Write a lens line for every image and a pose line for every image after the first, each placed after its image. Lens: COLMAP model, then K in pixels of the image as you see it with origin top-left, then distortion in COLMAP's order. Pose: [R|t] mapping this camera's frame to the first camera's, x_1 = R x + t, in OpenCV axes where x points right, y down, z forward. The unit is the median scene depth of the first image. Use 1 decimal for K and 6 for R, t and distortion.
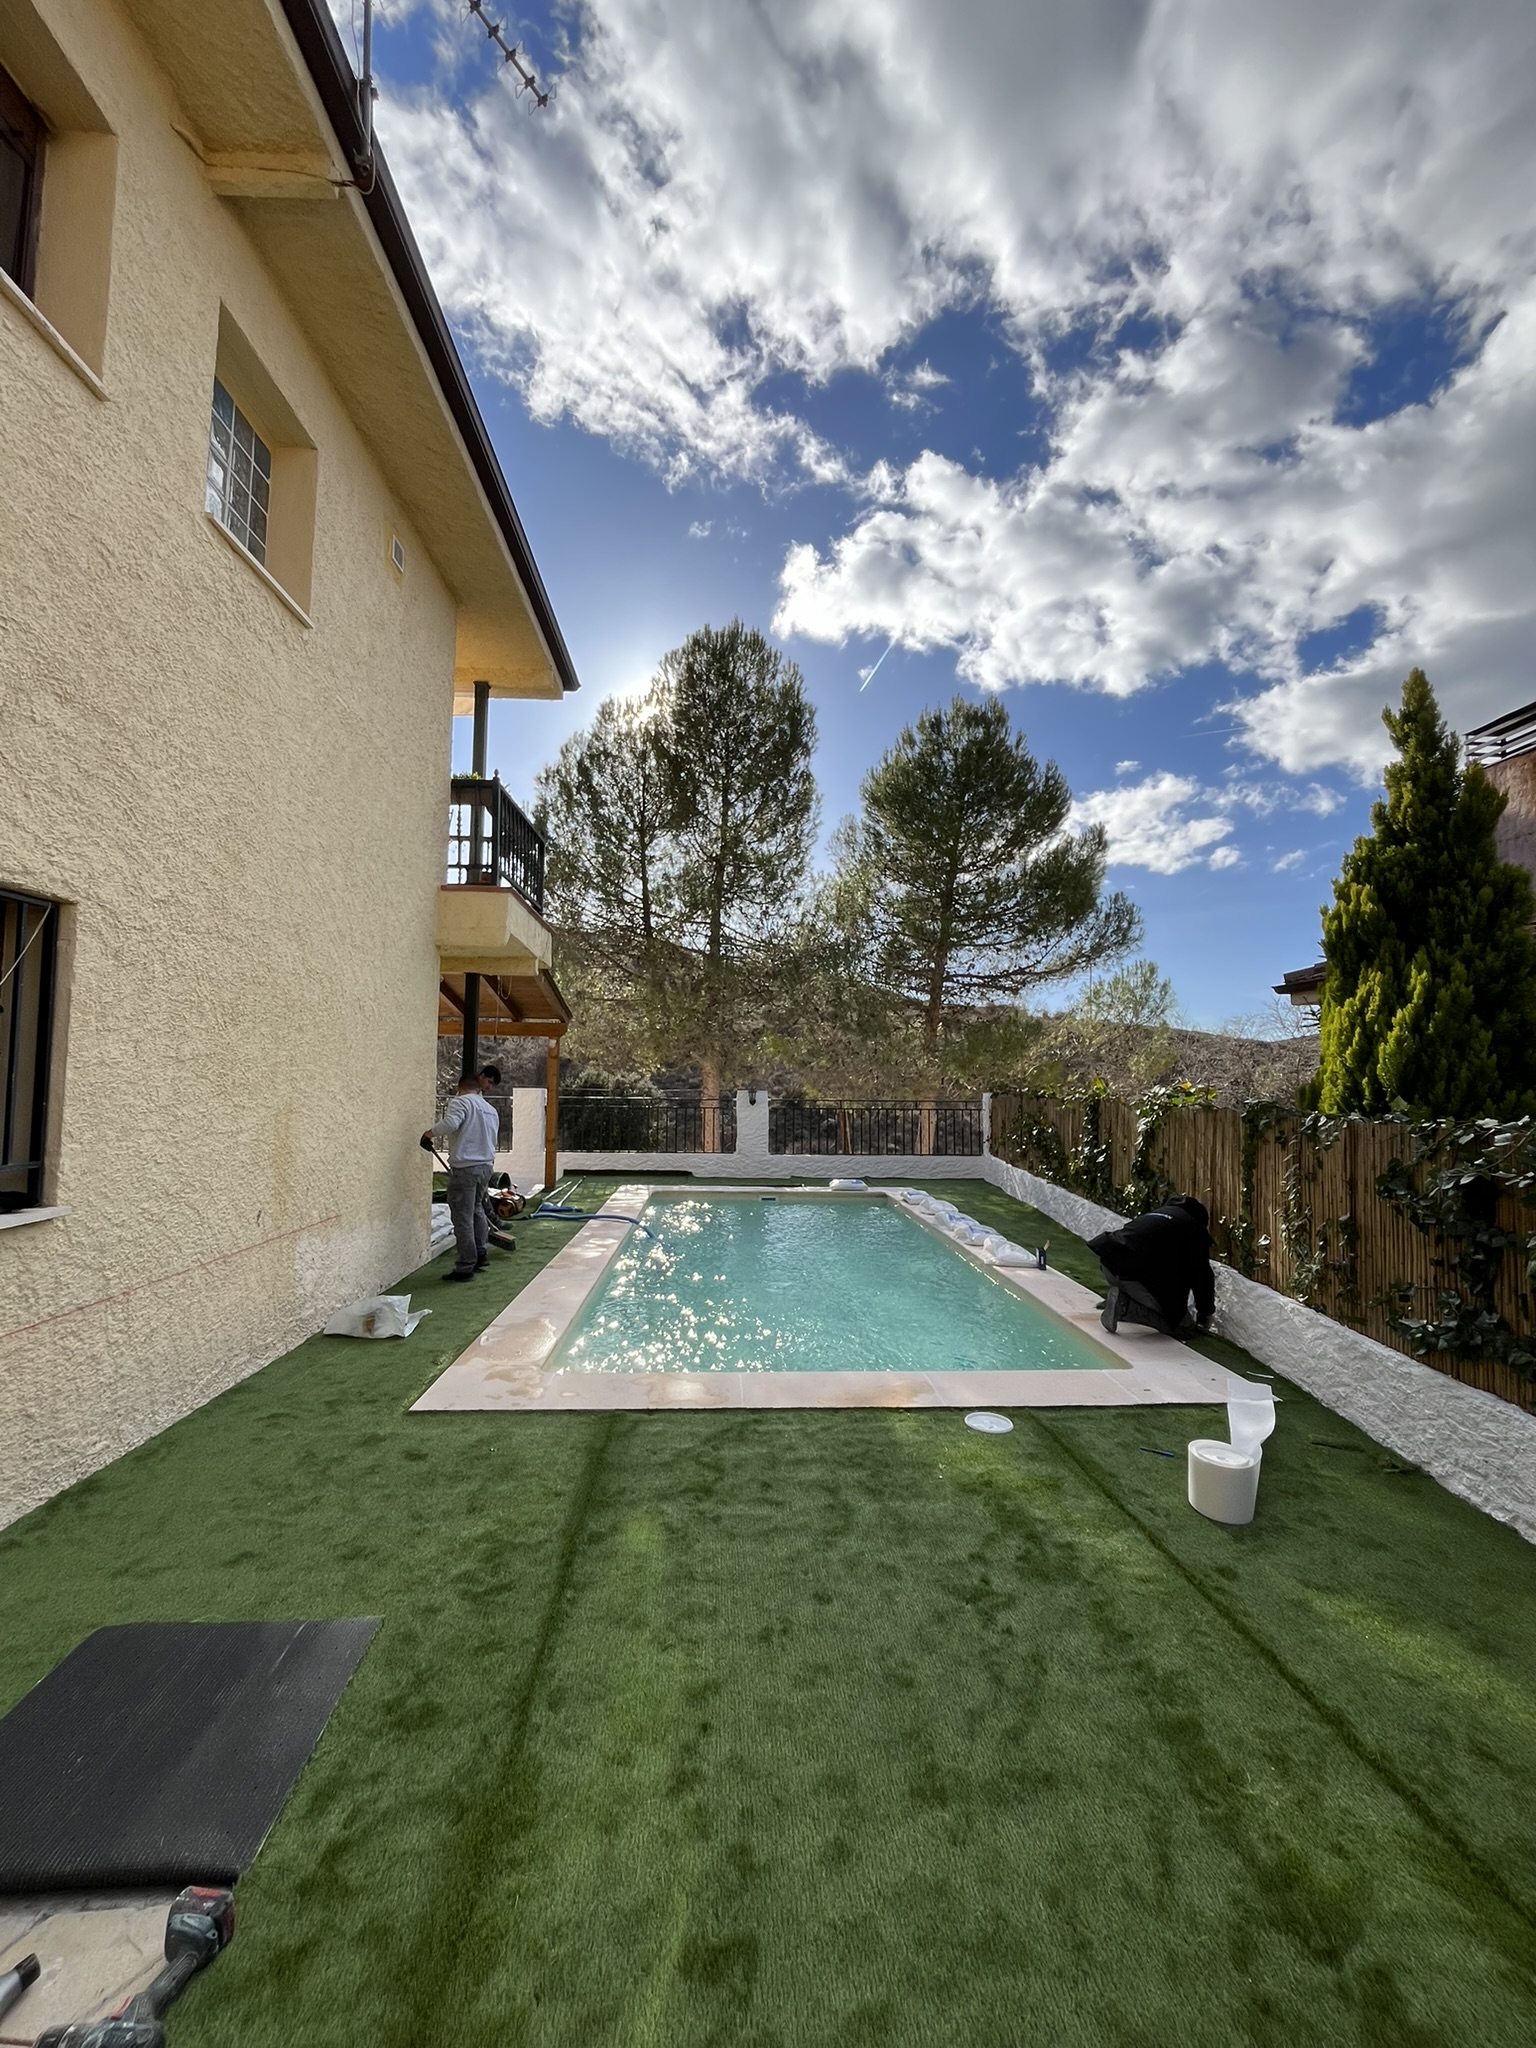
lens RADIAL K [[831.1, 0, 768.0], [0, 831.1, 1024.0], [0, 0, 1]] dist [-0.002351, -0.000034]
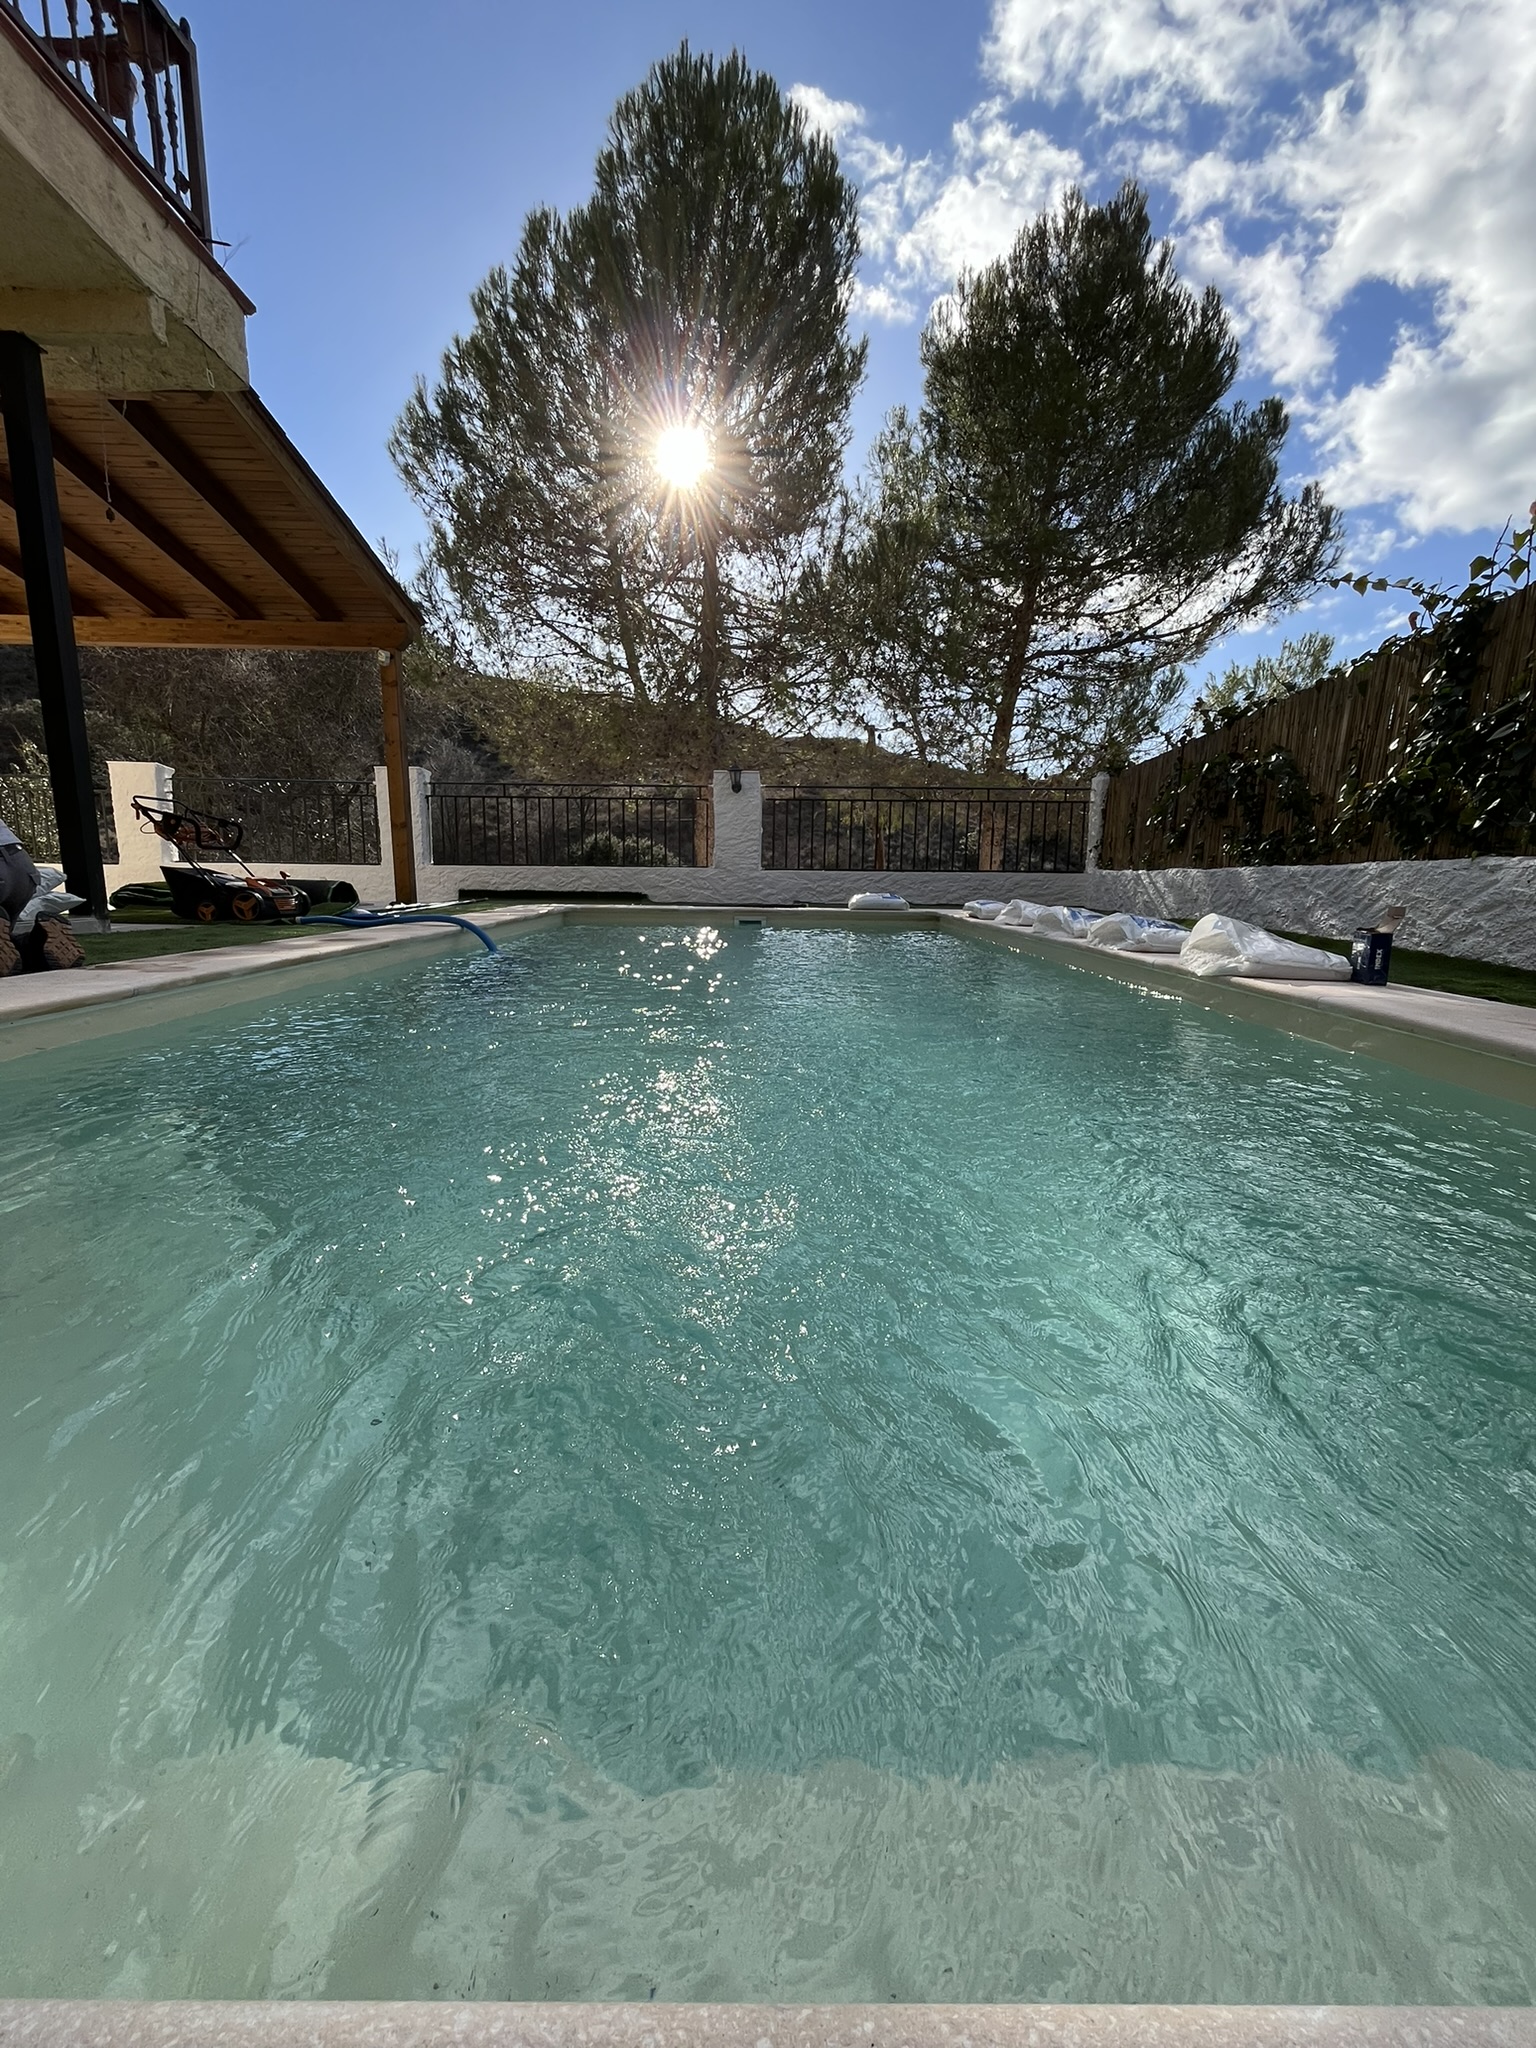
lens RADIAL K [[831.1, 0, 768.0], [0, 831.1, 1024.0], [0, 0, 1]] dist [-0.002351, -0.000034]
pose [[0.998927, 0.008625, -0.045503, 0.097469], [0.002813, 0.969393, 0.245498, 0.297819], [0.046227, -0.245362, 0.968329, 0.838635]]
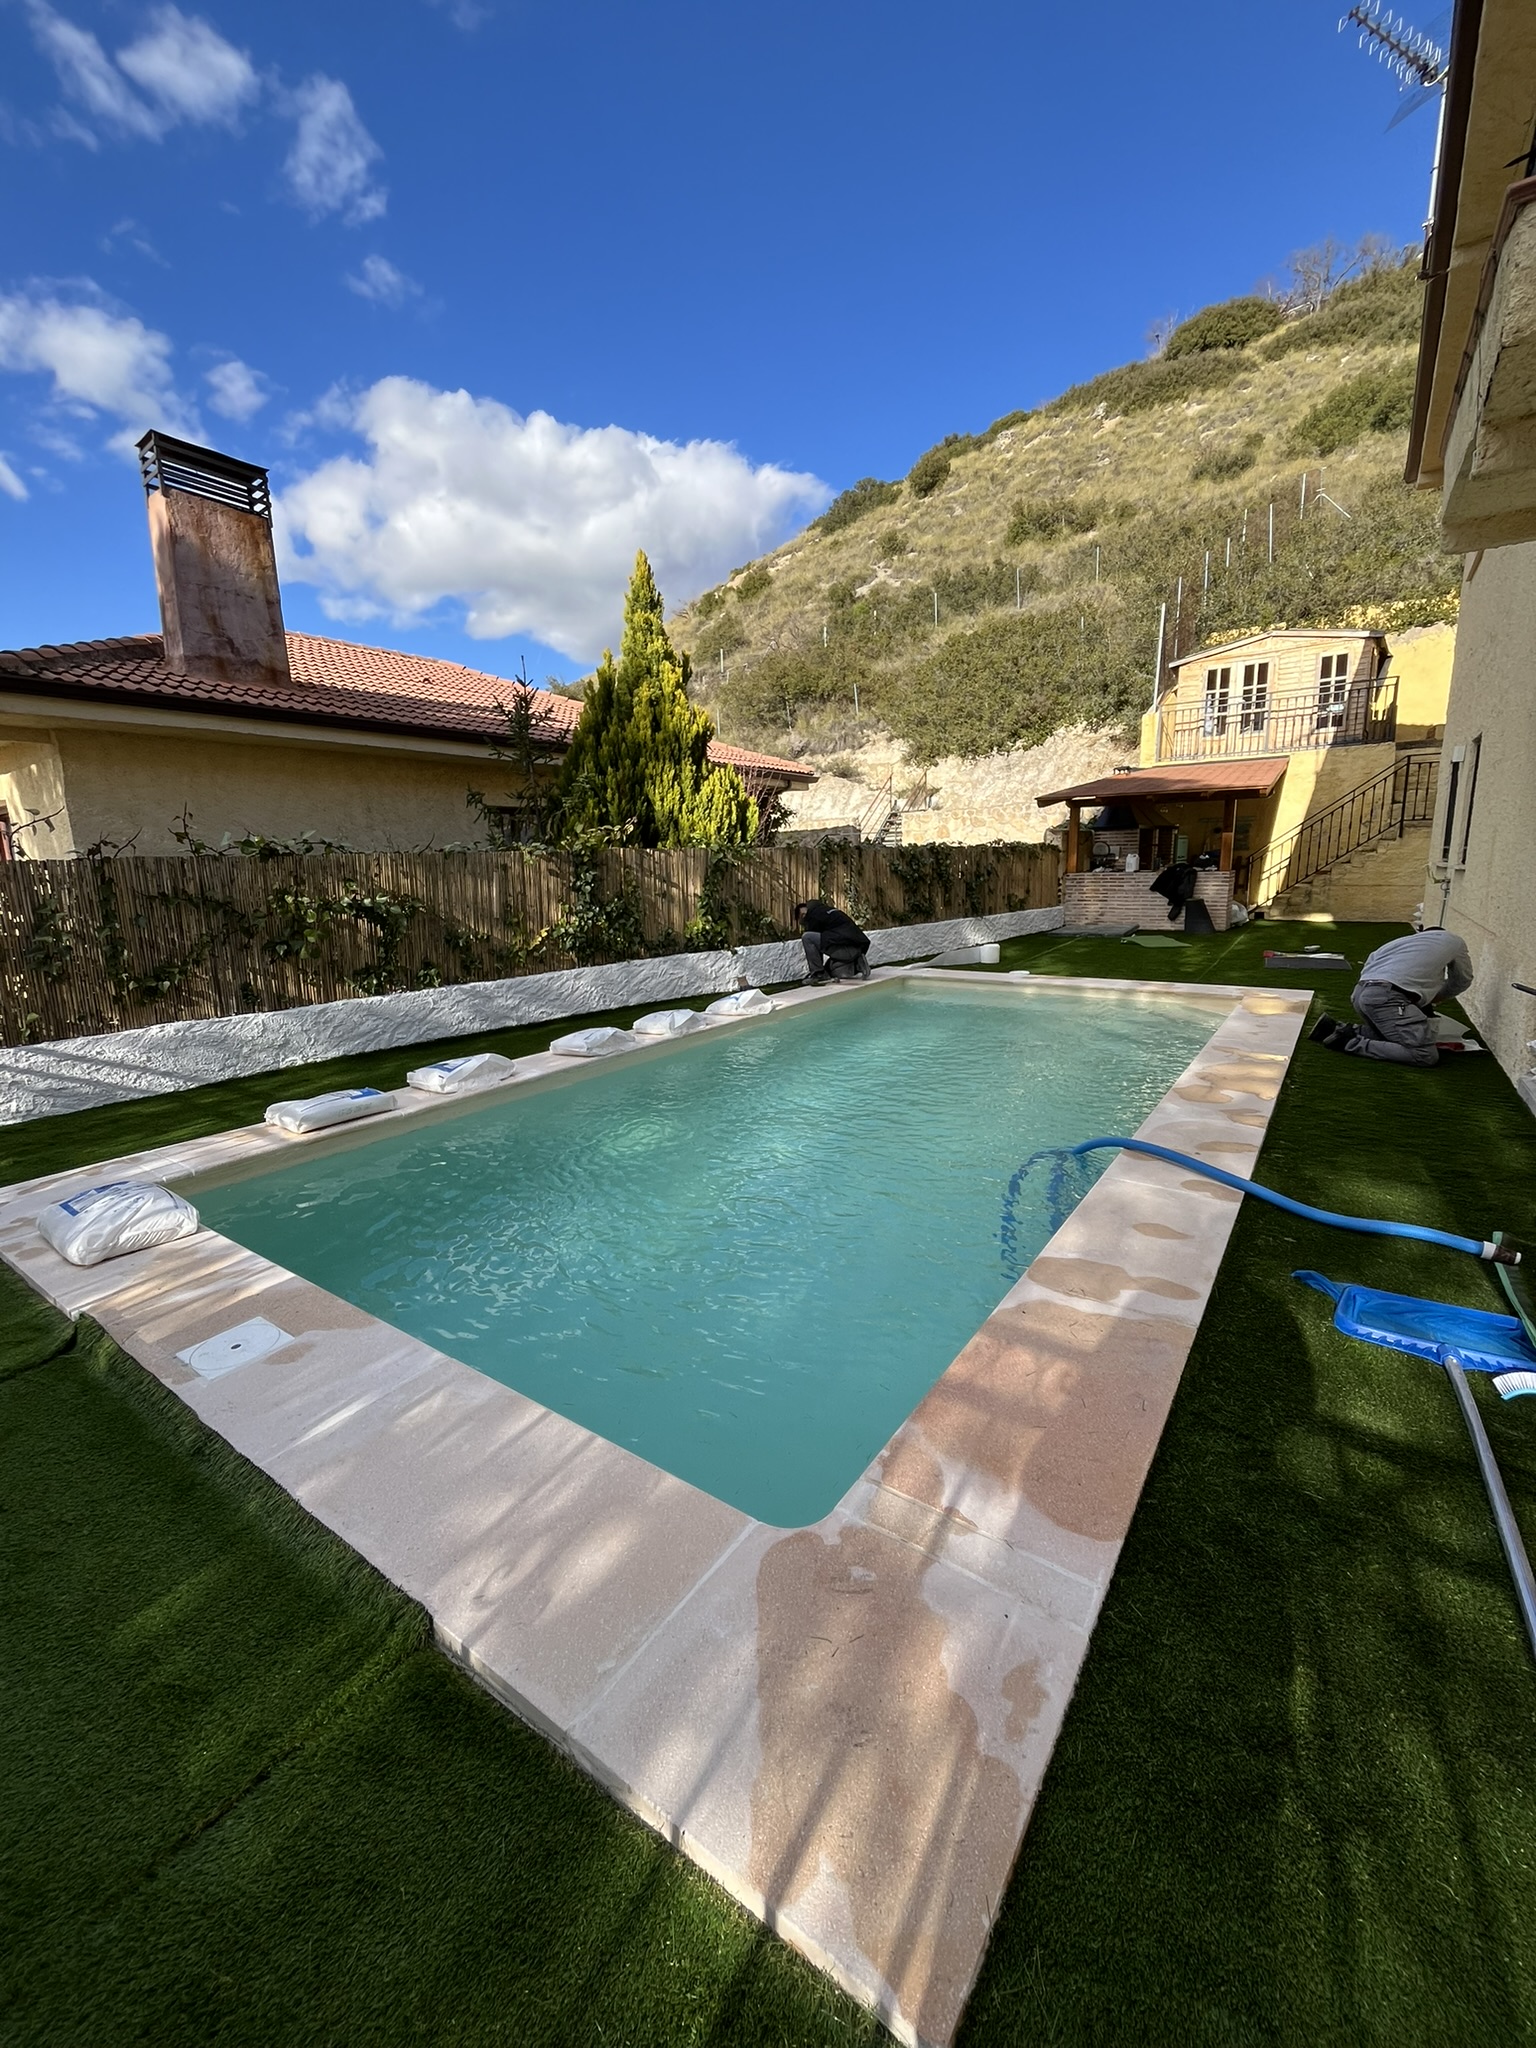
lens RADIAL K [[832.1, 0, 758.4], [0, 832.1, 1026.1], [0, 0, 1]] dist [0.000002, 0.000377]
pose [[-0.788627, -0.107585, 0.605386, -0.462774], [-0.022304, 0.988931, 0.146691, 0.225946], [-0.614467, 0.102182, -0.782298, 2.509336]]
